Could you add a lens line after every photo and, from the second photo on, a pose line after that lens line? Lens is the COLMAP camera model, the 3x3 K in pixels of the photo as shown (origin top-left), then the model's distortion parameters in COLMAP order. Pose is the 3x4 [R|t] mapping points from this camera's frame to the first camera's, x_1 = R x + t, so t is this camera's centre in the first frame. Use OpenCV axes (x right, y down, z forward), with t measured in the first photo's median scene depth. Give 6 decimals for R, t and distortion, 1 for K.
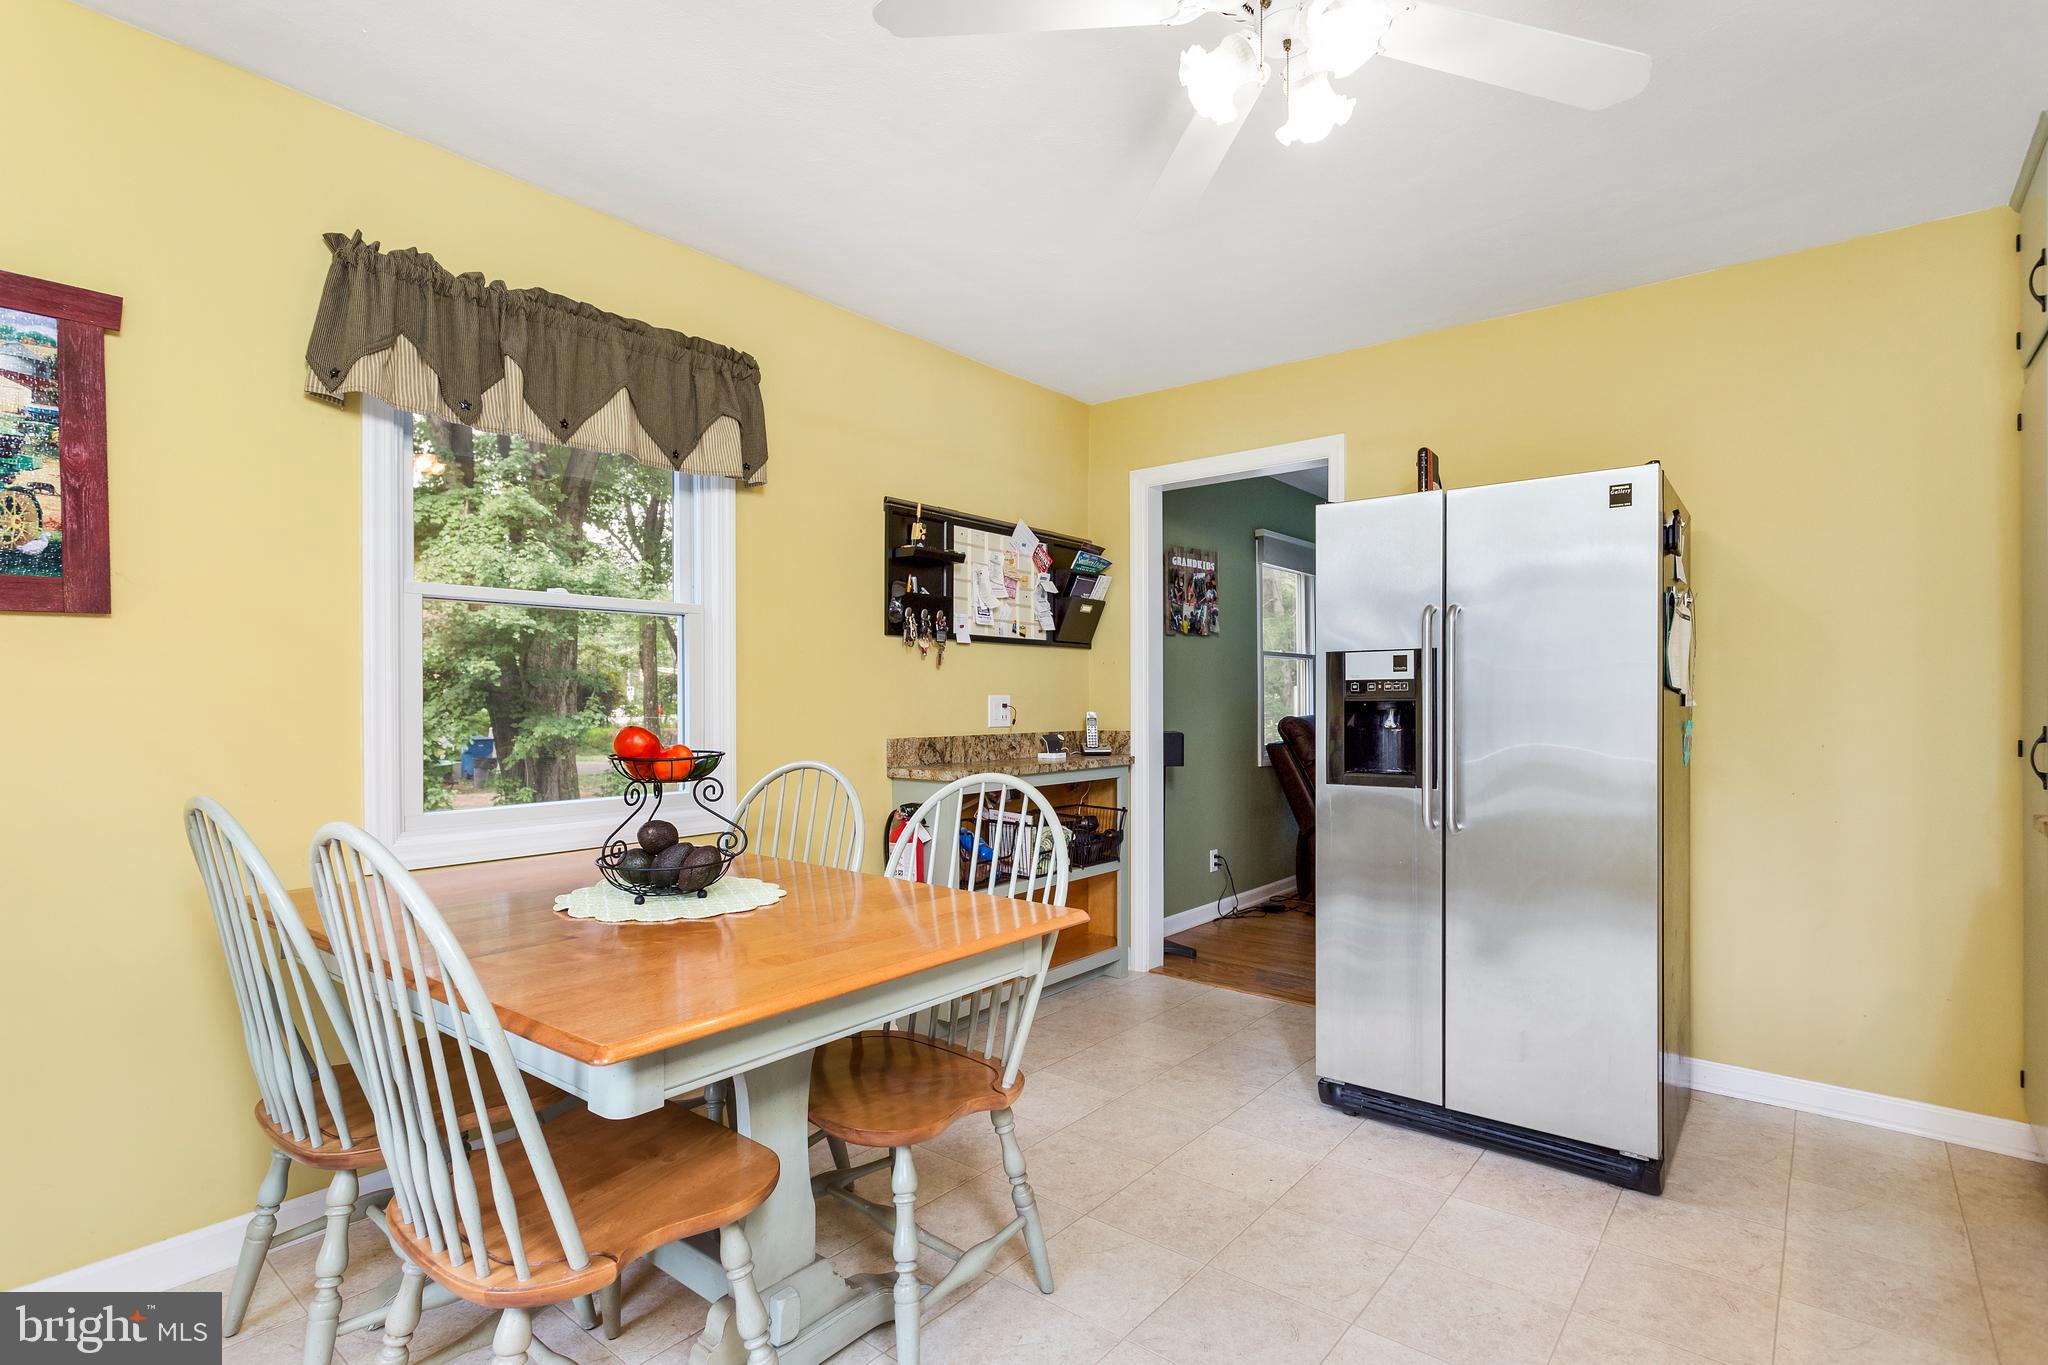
lens RADIAL K [[973.8, 0, 1024.0], [0, 973.8, 682.5], [0, 0, 1]] dist [-0.000414, -0.000235]
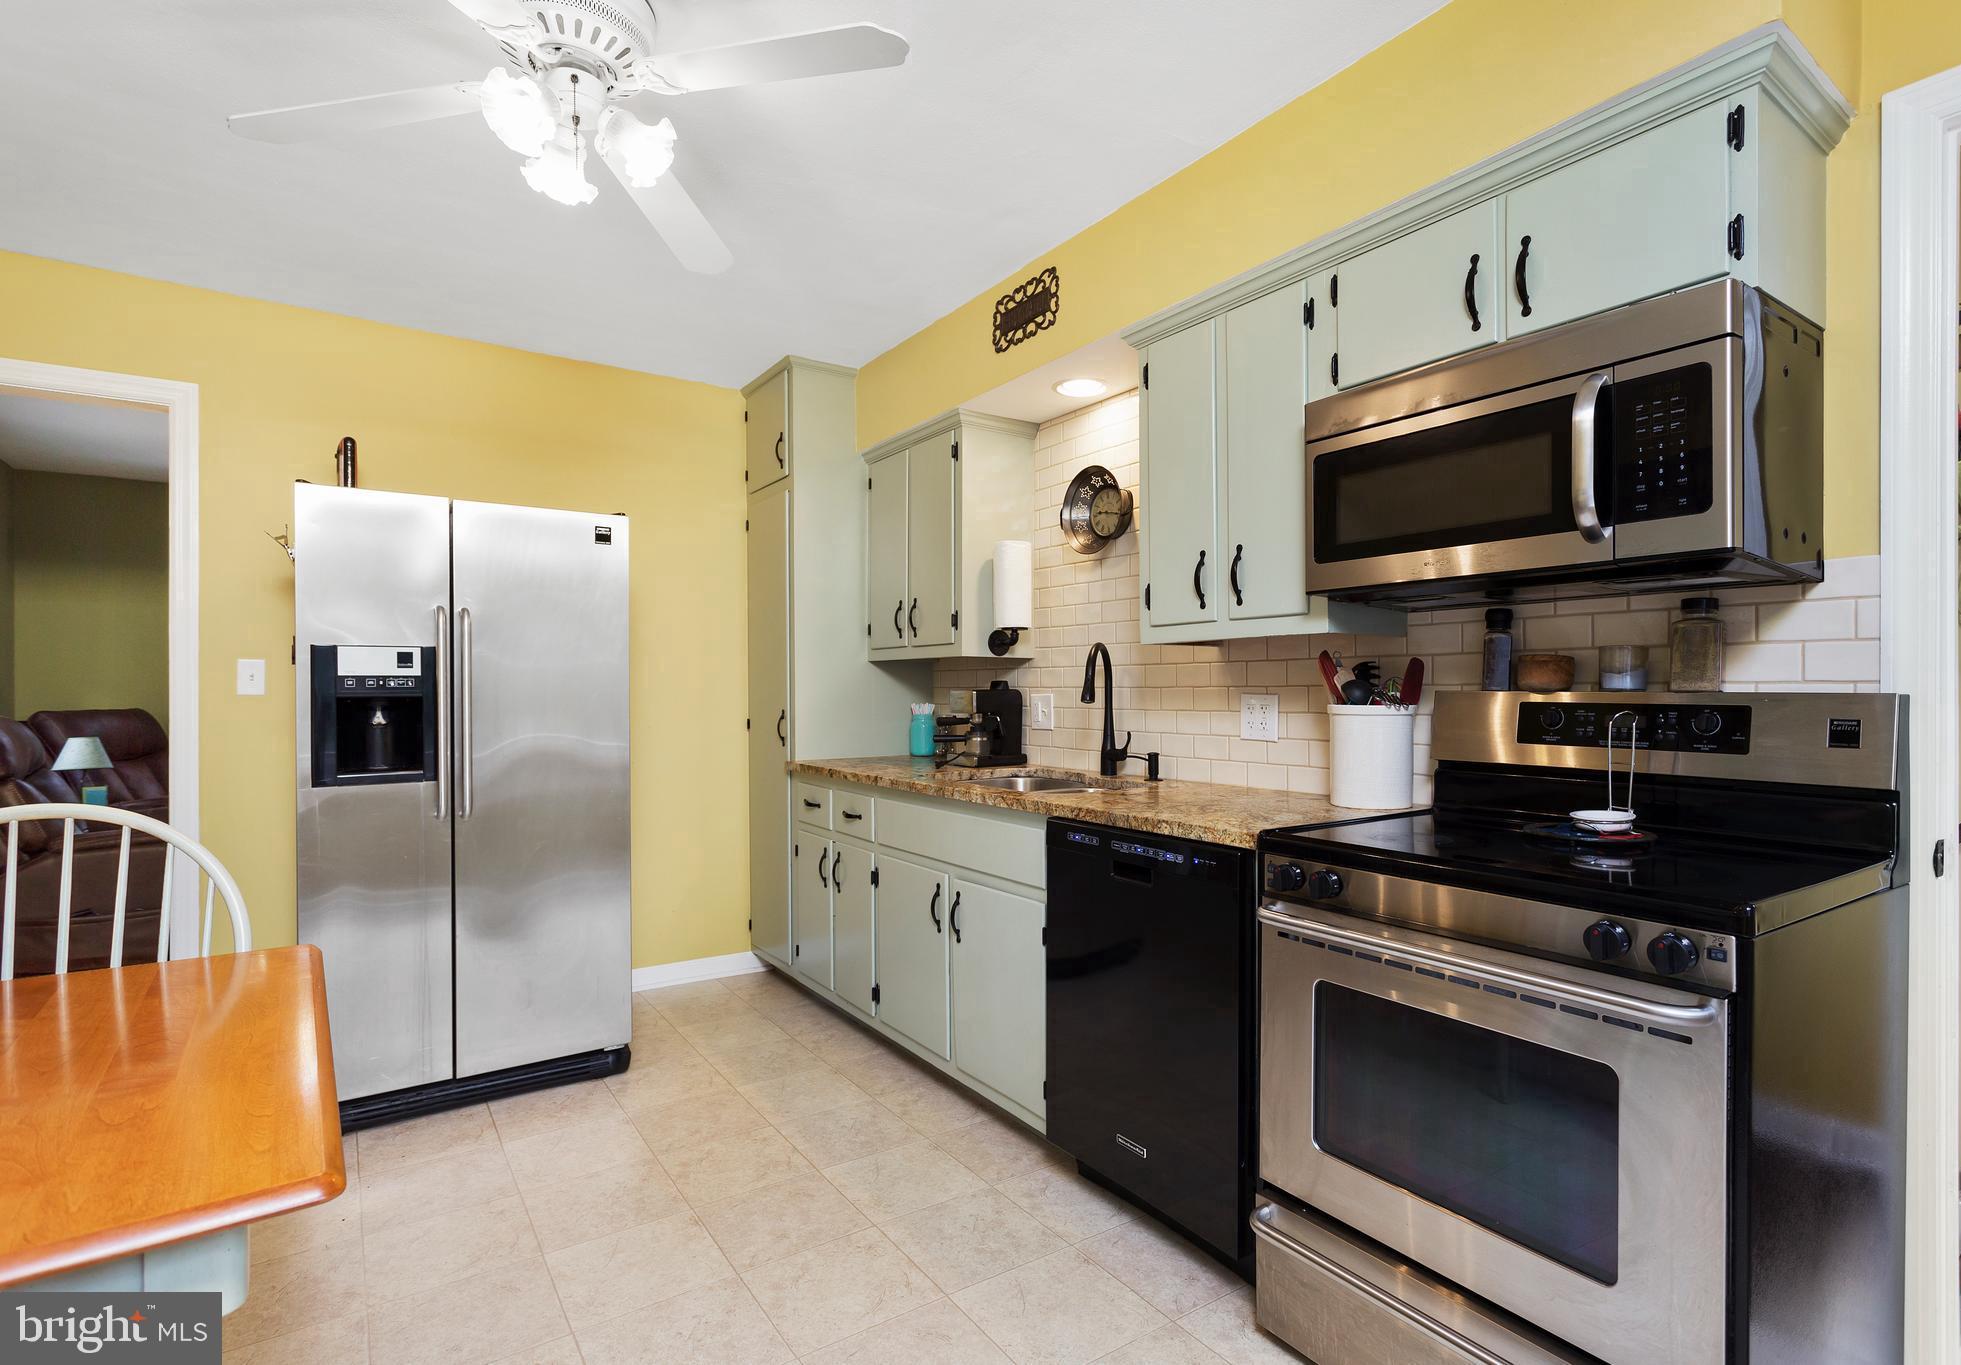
lens RADIAL K [[968.4, 0, 980.5], [0, 968.4, 682.5], [0, 0, 1]] dist [0.000420, 0.000196]
pose [[0.285084, 0.014720, 0.958389, -0.409150], [-0.012762, 0.999852, -0.011560, 0.007595], [-0.958418, -0.008935, 0.285230, 0.145721]]
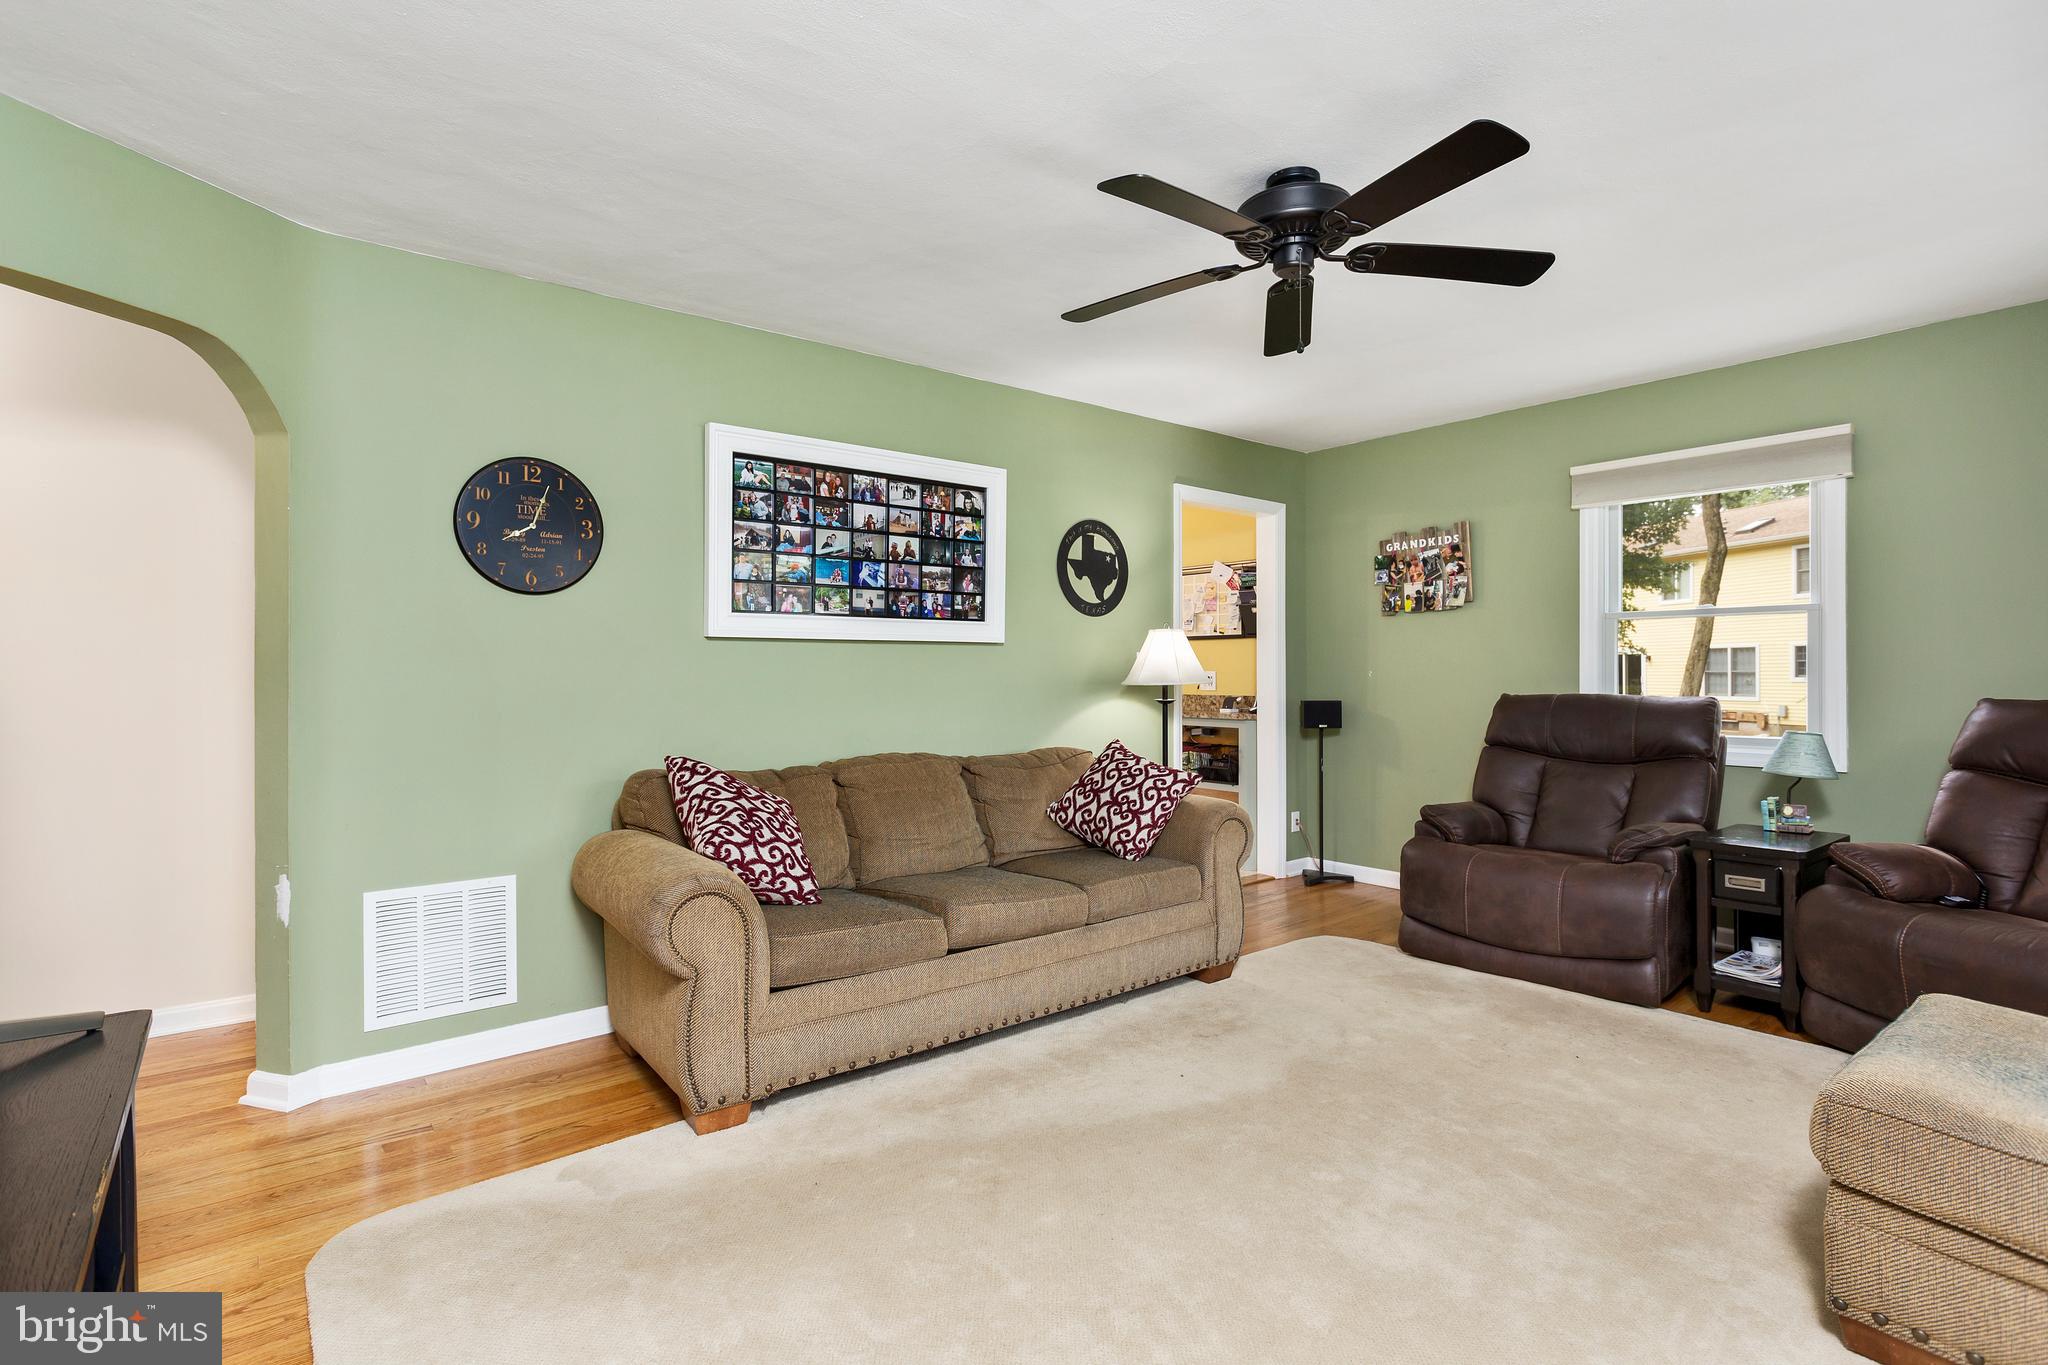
lens RADIAL K [[994.5, 0, 1024.0], [0, 994.5, 682.5], [0, 0, 1]] dist [0.000168, -0.000028]
pose [[-0.204184, 0.012179, -0.978857, 1.332488], [0.019395, 0.999777, 0.008394, 0.009417], [0.978740, -0.017271, -0.204375, 0.822061]]
